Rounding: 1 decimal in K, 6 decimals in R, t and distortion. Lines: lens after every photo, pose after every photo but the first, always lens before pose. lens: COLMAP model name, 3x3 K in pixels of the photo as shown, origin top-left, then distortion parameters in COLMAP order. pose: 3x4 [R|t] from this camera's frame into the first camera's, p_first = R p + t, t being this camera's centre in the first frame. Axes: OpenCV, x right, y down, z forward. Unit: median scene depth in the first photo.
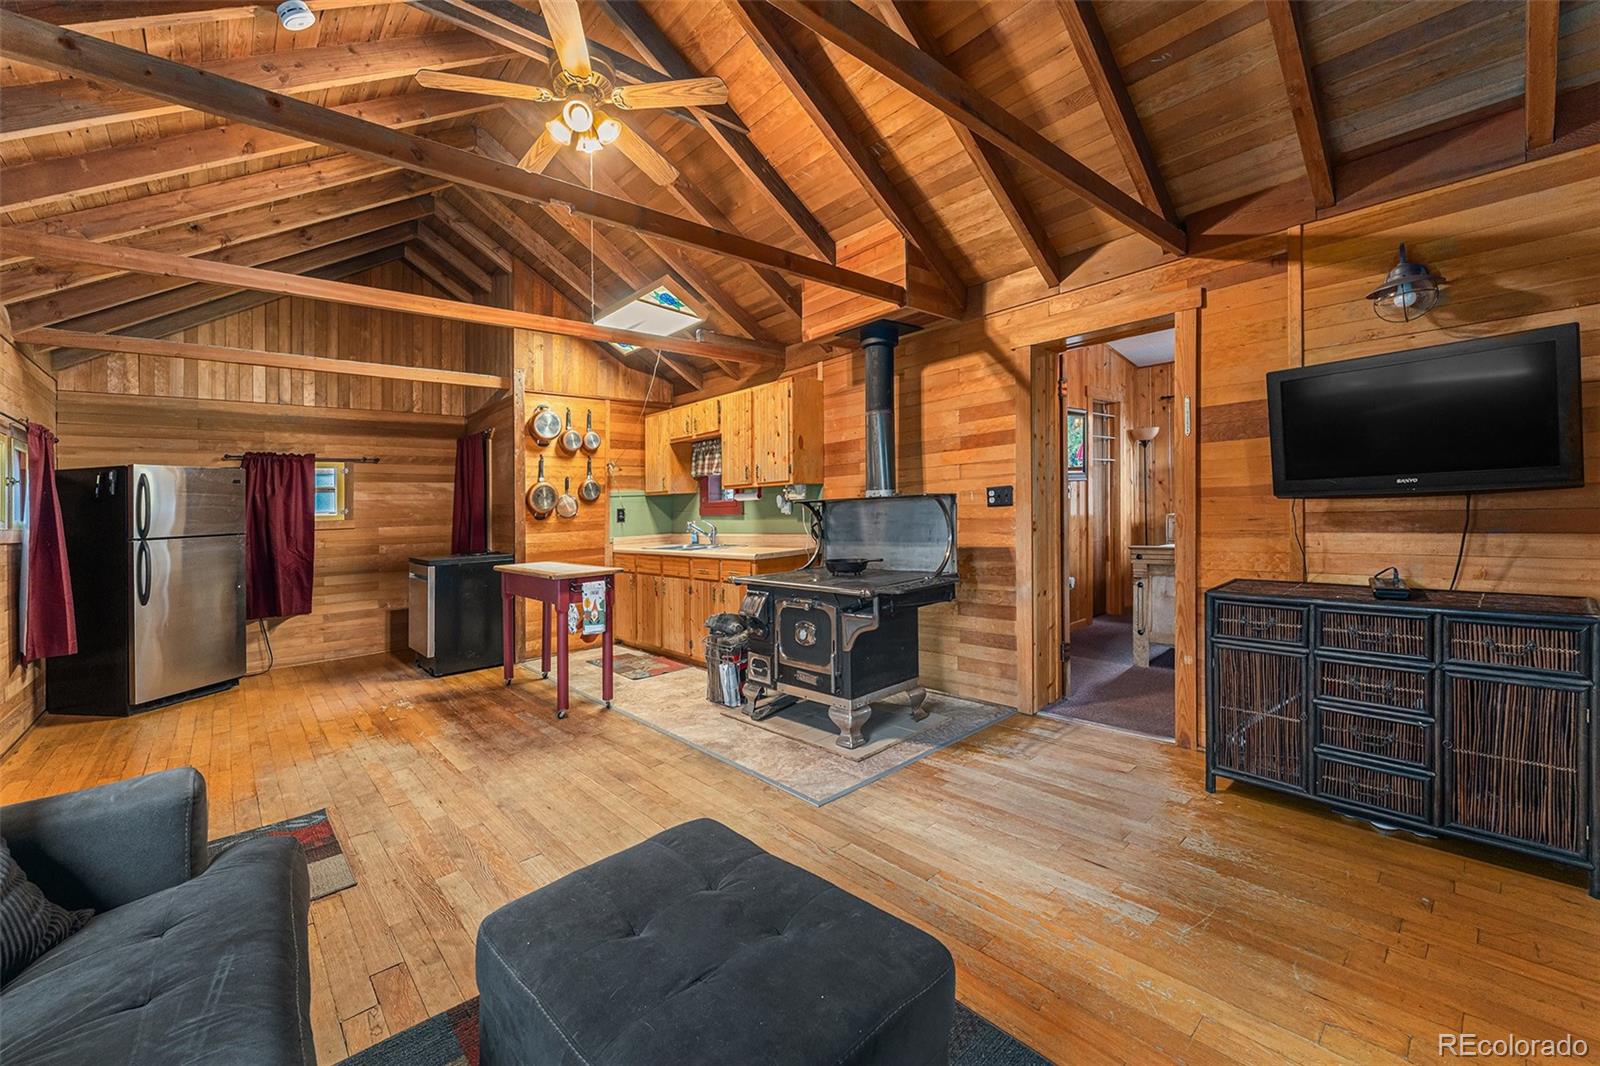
lens RADIAL K [[633.9, 0, 781.0], [0, 633.9, 484.2], [0, 0, 1]] dist [-0.001248, 0.000220]
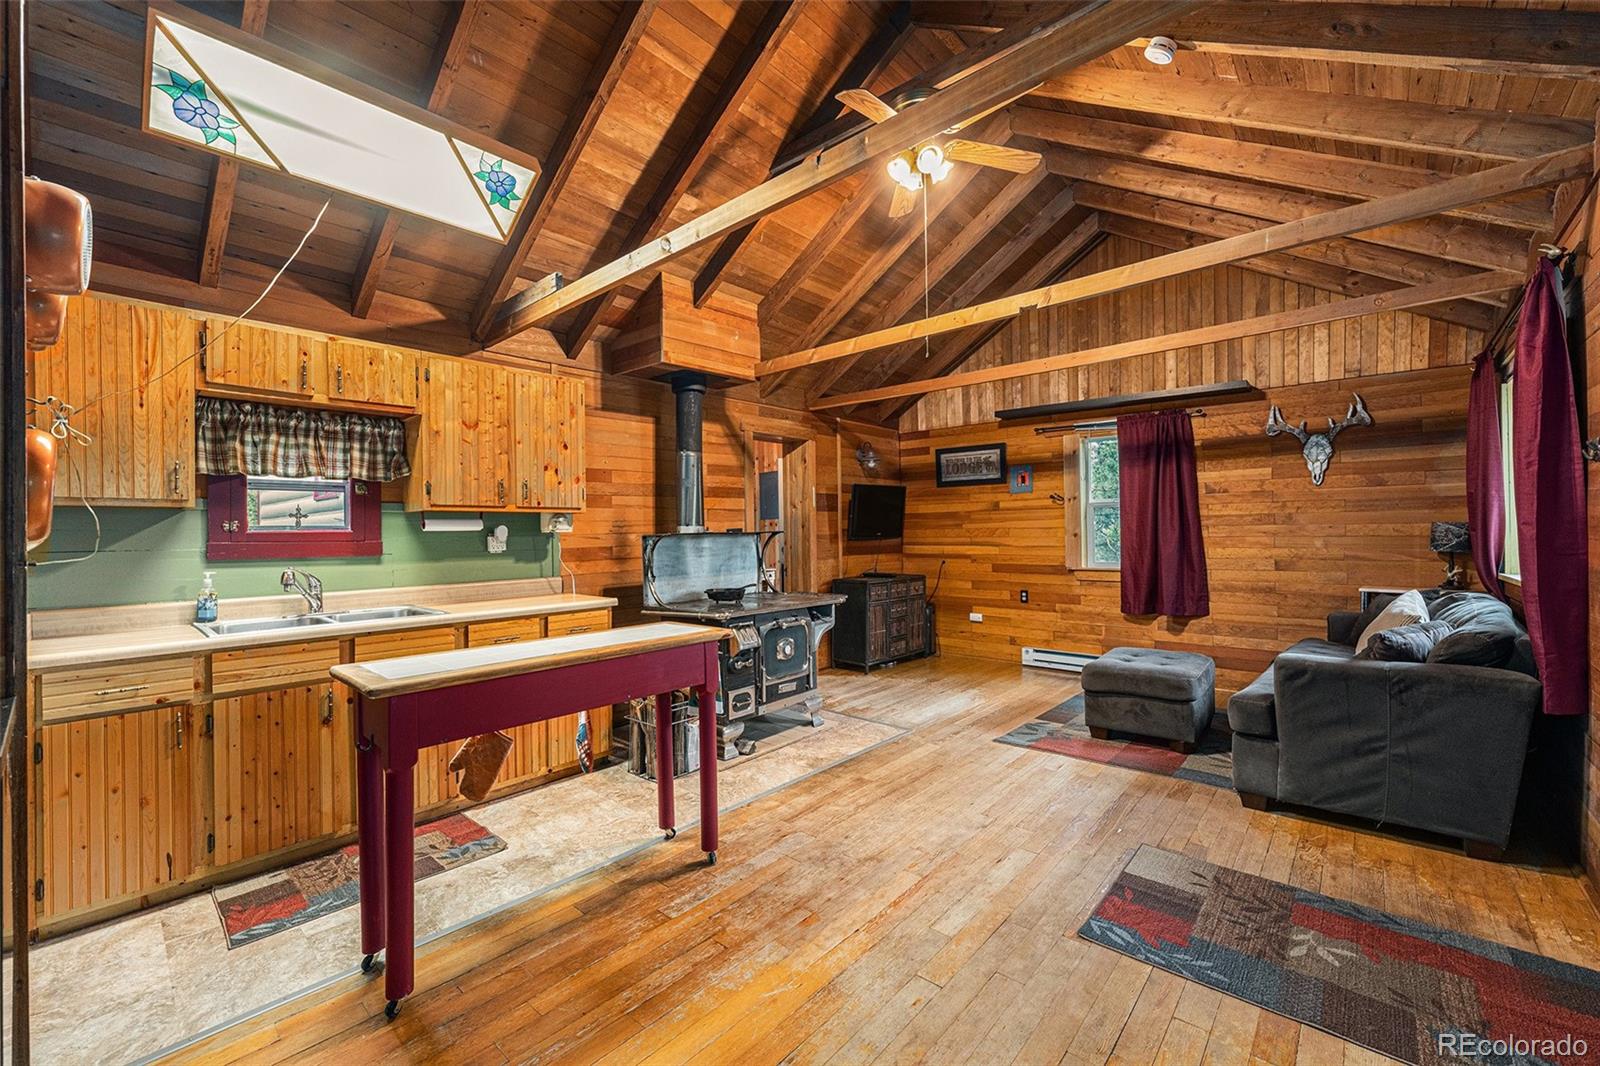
lens RADIAL K [[657.3, 0, 800.0], [0, 657.3, 533.0], [0, 0, 1]] dist [0.001064, 0.000003]
pose [[-0.123553, 0.045539, 0.991293, -0.715380], [-0.011763, 0.998809, -0.047350, 0.052358], [-0.992268, -0.017511, -0.122870, 0.703624]]
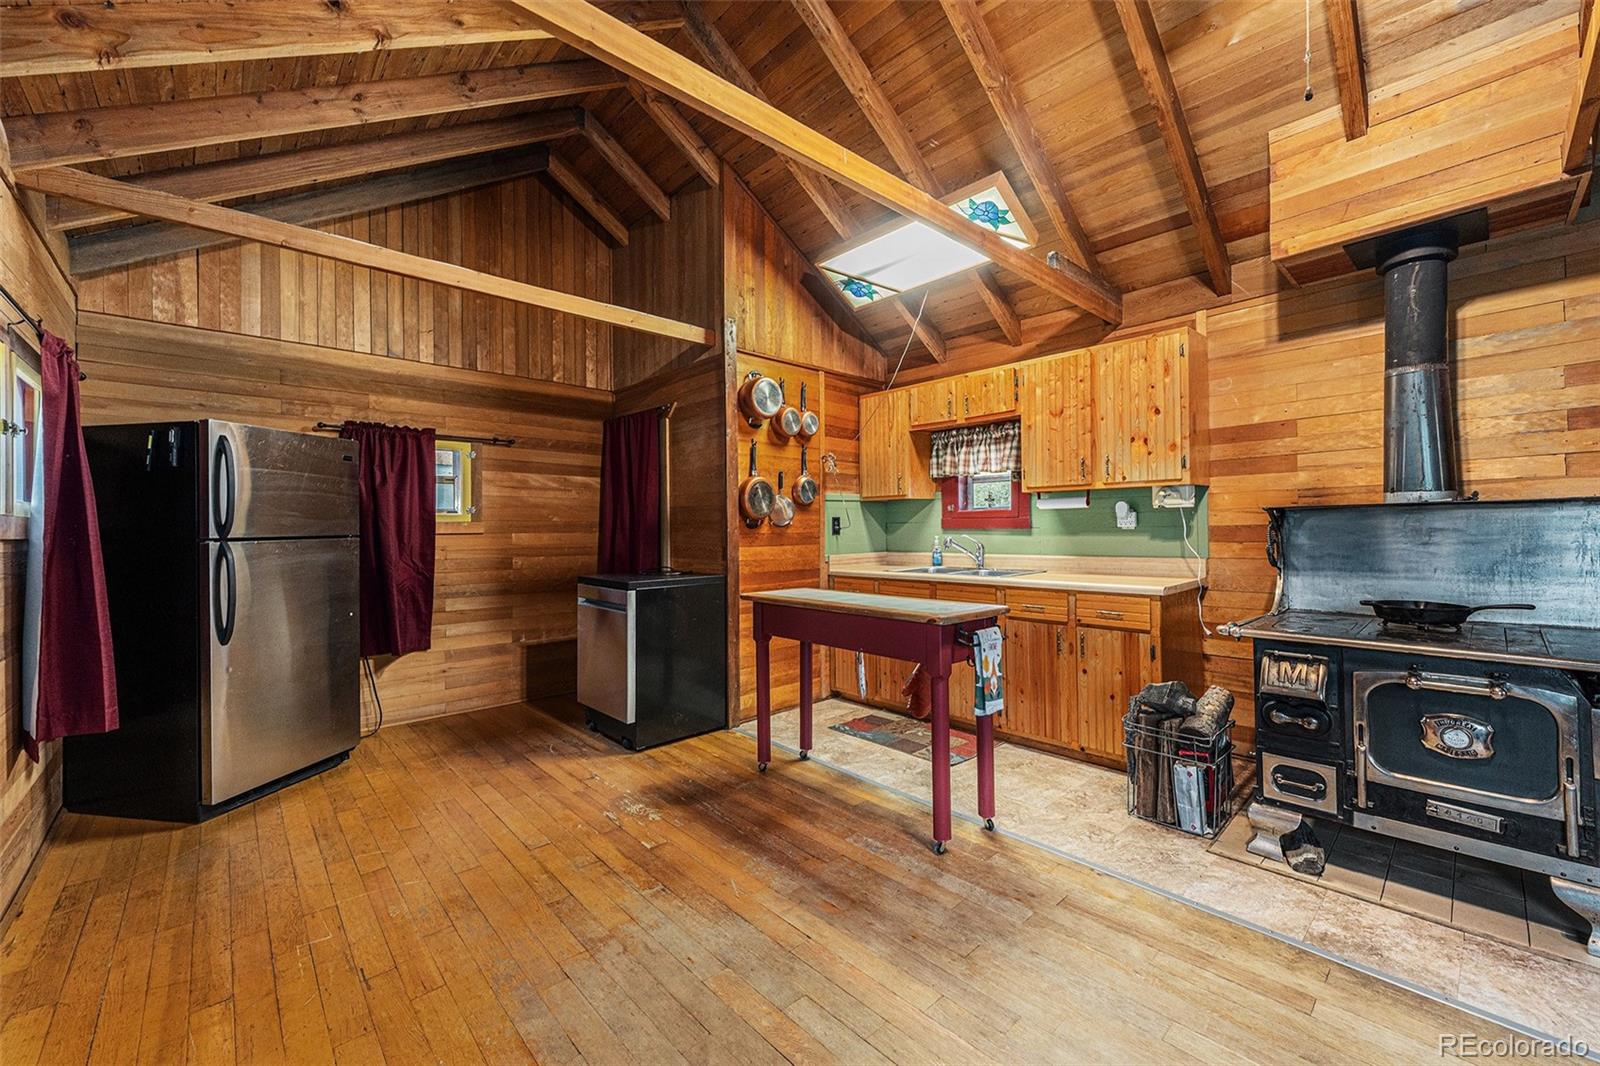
lens RADIAL K [[629.1, 0, 794.2], [0, 629.1, 517.7], [0, 0, 1]] dist [-0.000676, -0.000481]
pose [[0.999398, 0.027302, 0.021387, -0.357961], [-0.027737, 0.999409, 0.020315, 0.028885], [-0.020820, -0.020896, 0.999565, 0.288271]]
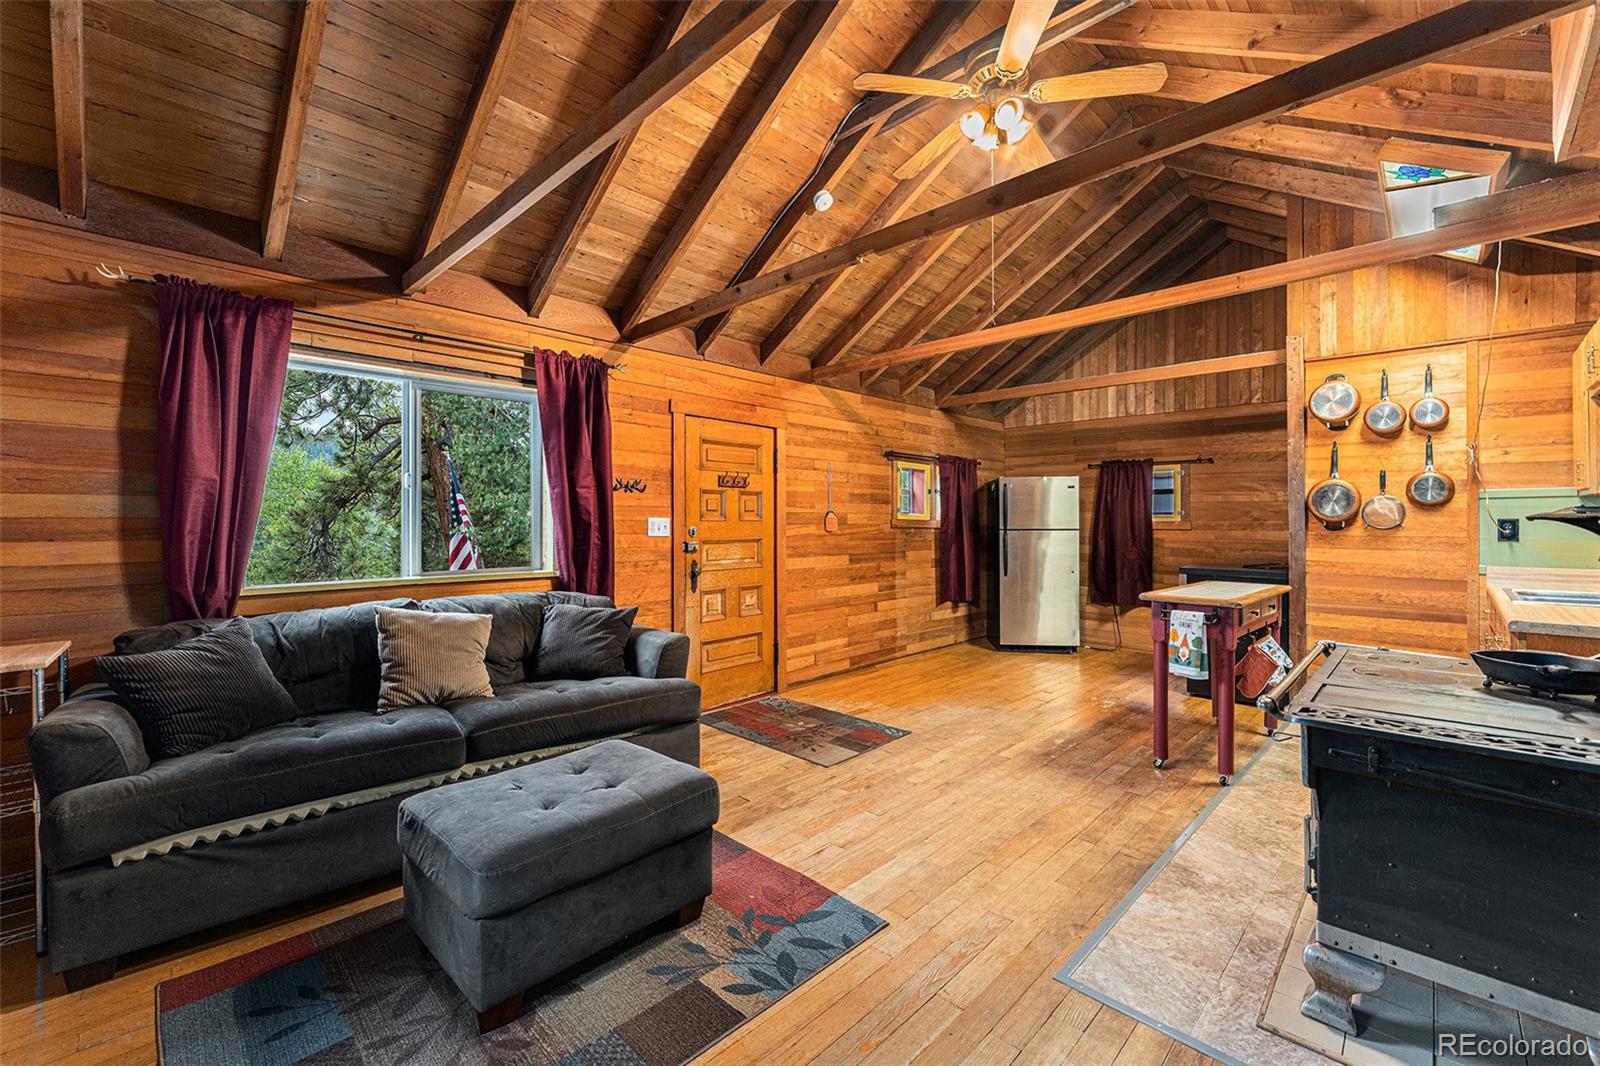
lens RADIAL K [[667.3, 0, 792.4], [0, 667.3, 466.6], [0, 0, 1]] dist [0.001069, 0.000035]
pose [[0.070721, -0.045297, -0.996467, 0.363389], [0.029384, 0.998629, -0.043310, -0.002590], [0.997063, -0.026218, 0.071955, 0.327783]]
